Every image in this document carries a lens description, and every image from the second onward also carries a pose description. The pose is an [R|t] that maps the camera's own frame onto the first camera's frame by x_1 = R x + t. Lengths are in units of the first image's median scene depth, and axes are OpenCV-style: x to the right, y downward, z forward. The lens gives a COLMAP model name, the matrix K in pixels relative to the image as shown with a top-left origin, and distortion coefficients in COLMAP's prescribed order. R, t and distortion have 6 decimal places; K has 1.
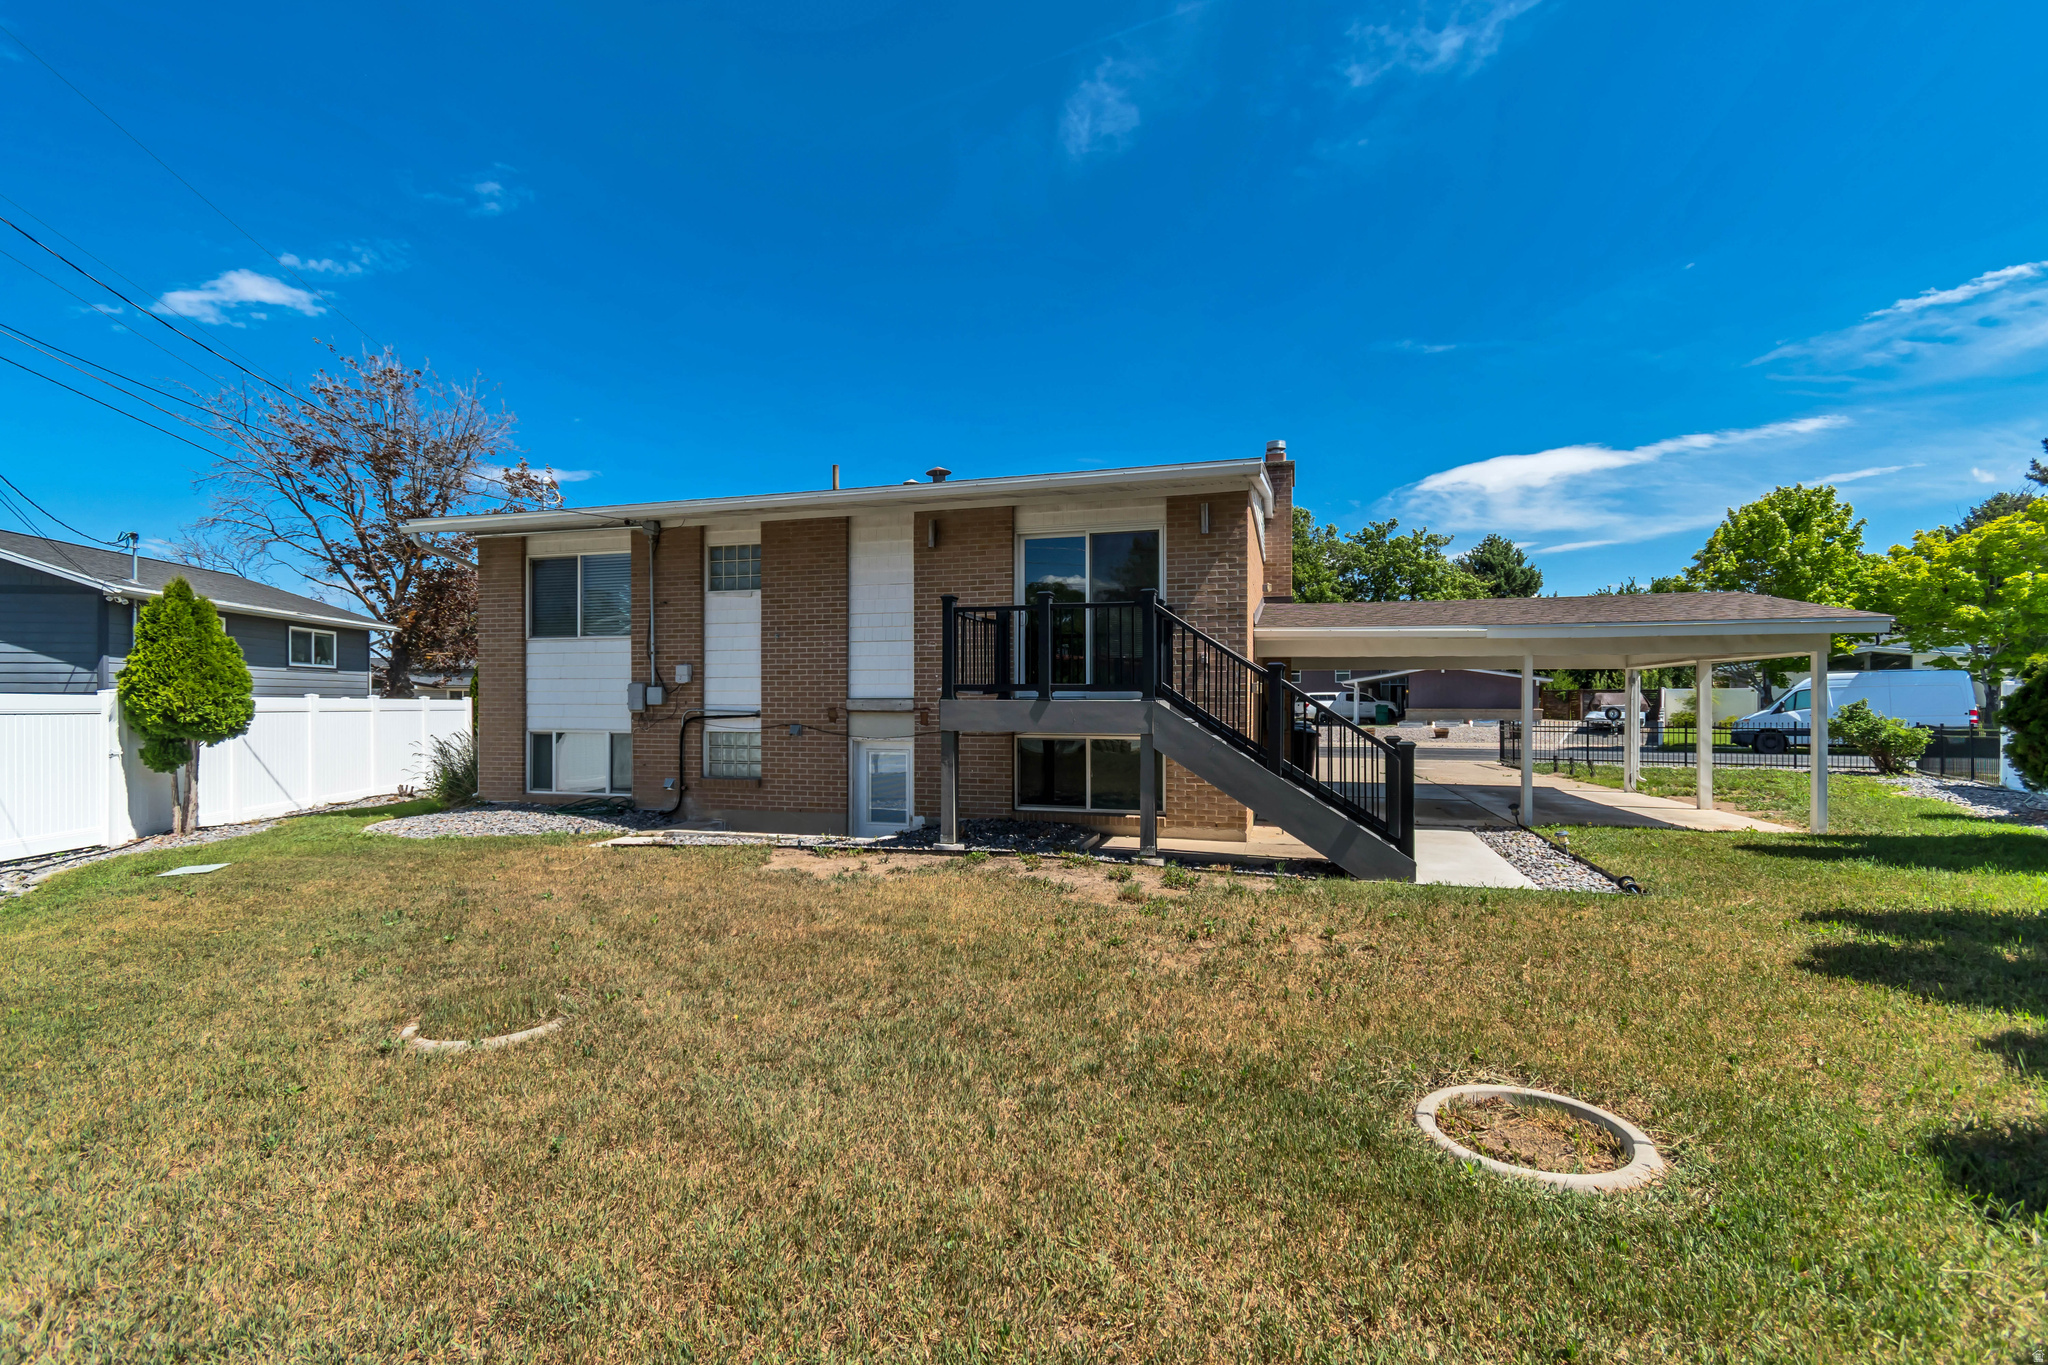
lens RADIAL K [[1025.2, 0, 907.8], [0, 1025.2, 664.7], [0, 0, 1]] dist [0.003377, -0.000508]
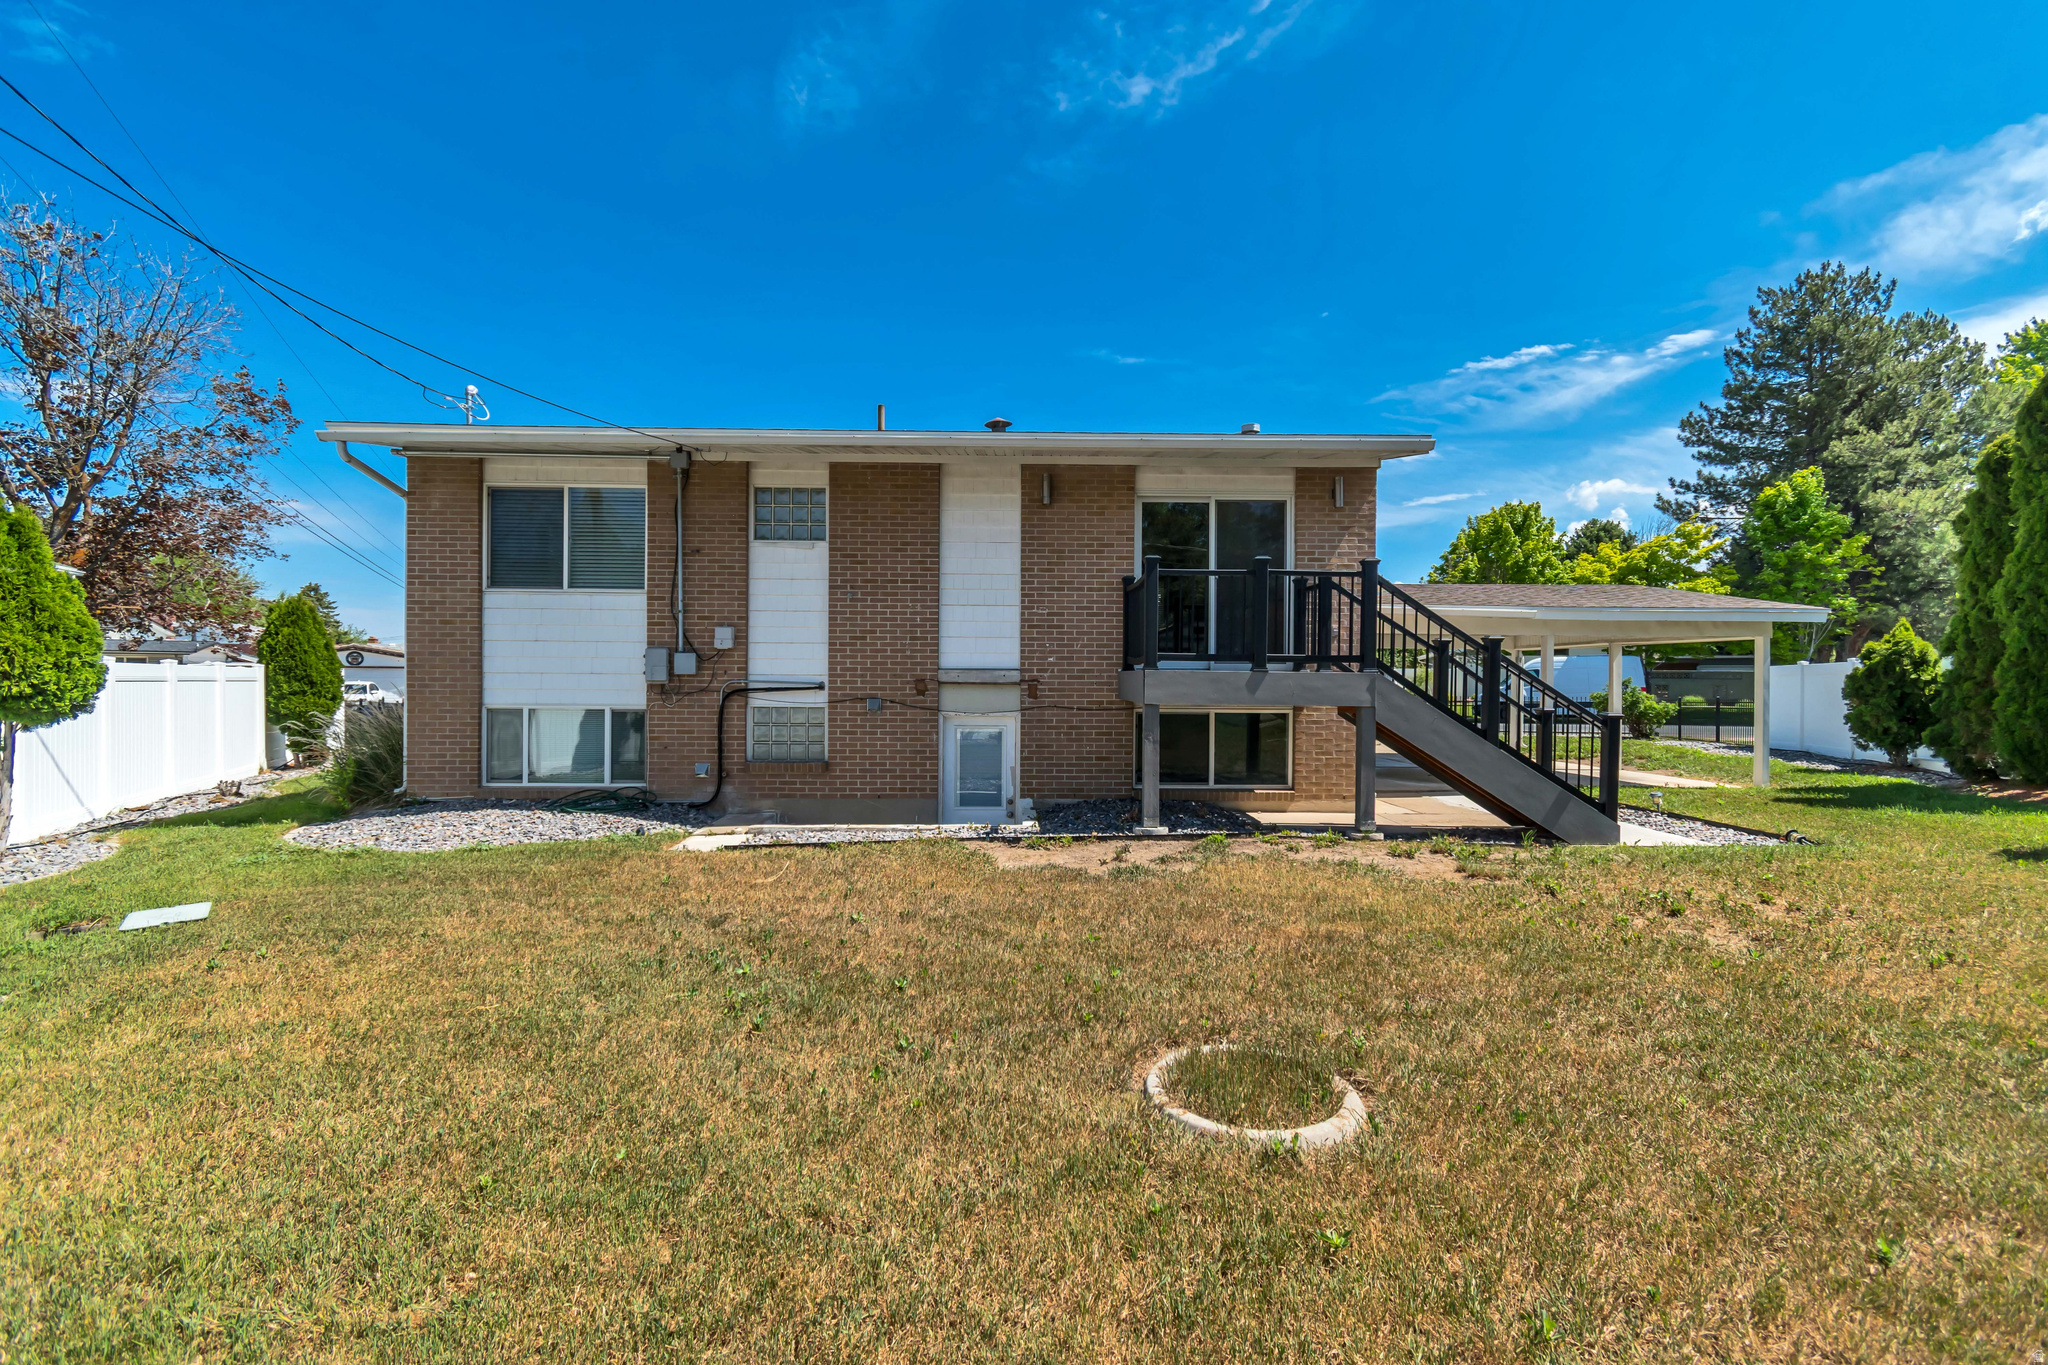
lens RADIAL K [[1025.2, 0, 907.8], [0, 1025.2, 664.7], [0, 0, 1]] dist [0.003377, -0.000508]
pose [[0.938595, 0.011054, 0.344844, -0.367920], [-0.018821, 0.999639, 0.019184, 0.012047], [-0.344507, -0.024496, 0.938464, 0.166562]]
